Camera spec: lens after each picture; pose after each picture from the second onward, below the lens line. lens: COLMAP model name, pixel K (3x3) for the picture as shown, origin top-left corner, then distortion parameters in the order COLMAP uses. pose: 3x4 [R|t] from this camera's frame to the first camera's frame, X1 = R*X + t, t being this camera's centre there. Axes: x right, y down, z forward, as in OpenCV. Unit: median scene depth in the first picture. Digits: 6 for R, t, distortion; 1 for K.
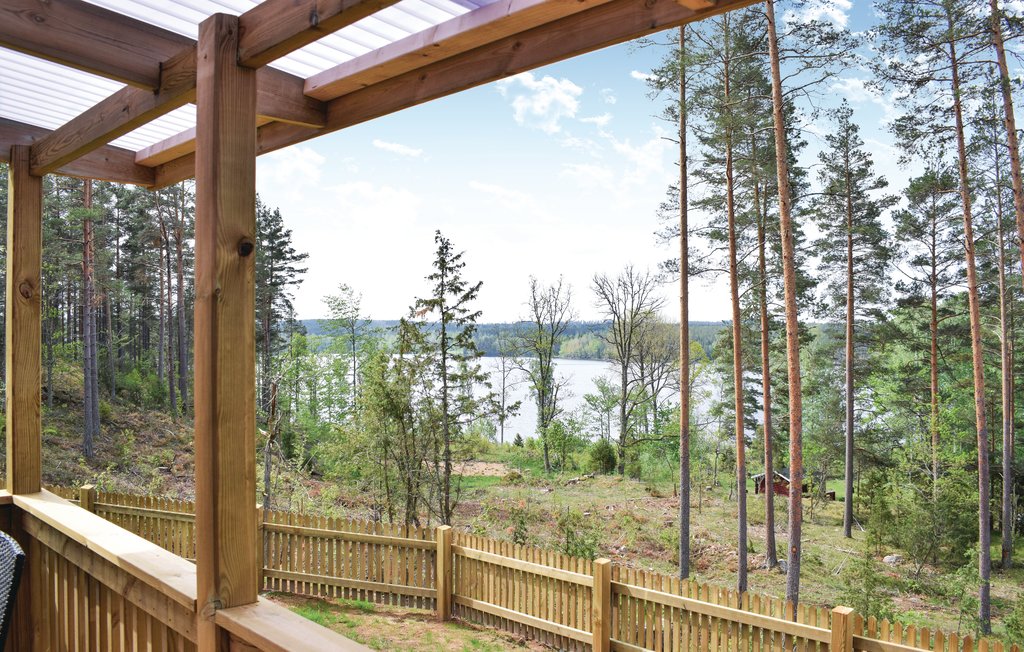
lens RADIAL K [[841.9, 0, 512.3], [0, 841.9, 303.9], [0, 0, 1]] dist [-0.065007, -0.003137]
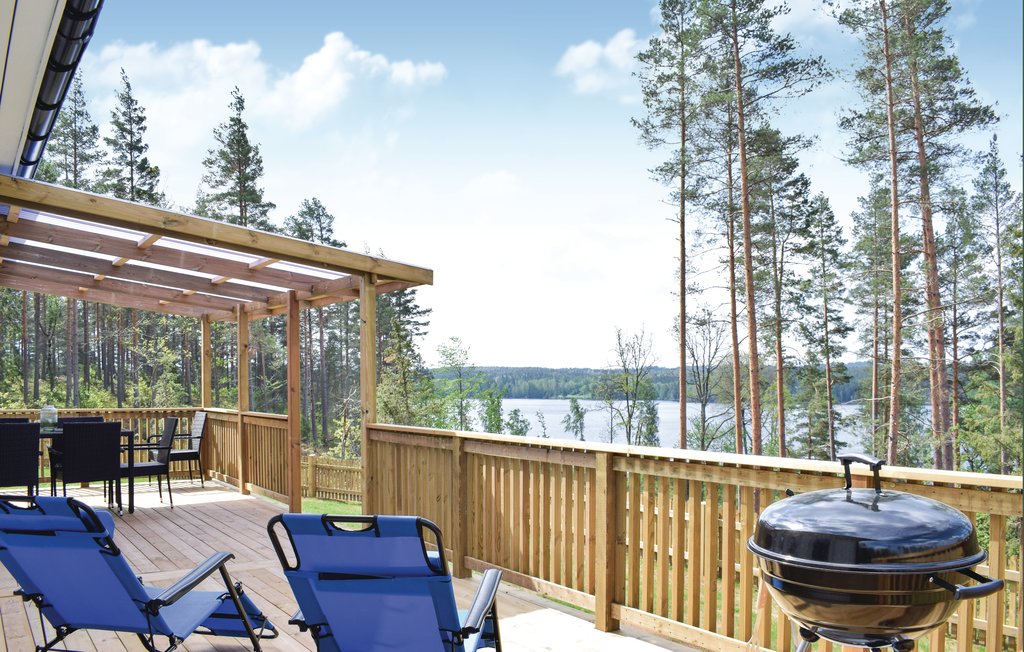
lens RADIAL K [[811.5, 0, 512.0], [0, 811.5, 326.0], [0, 0, 1]] dist [-0.089268, 0.001681]
pose [[0.987181, -0.018560, -0.158523, 0.055167], [0.013520, 0.999370, -0.032813, 0.001623], [0.159032, 0.030249, 0.986810, -0.096868]]
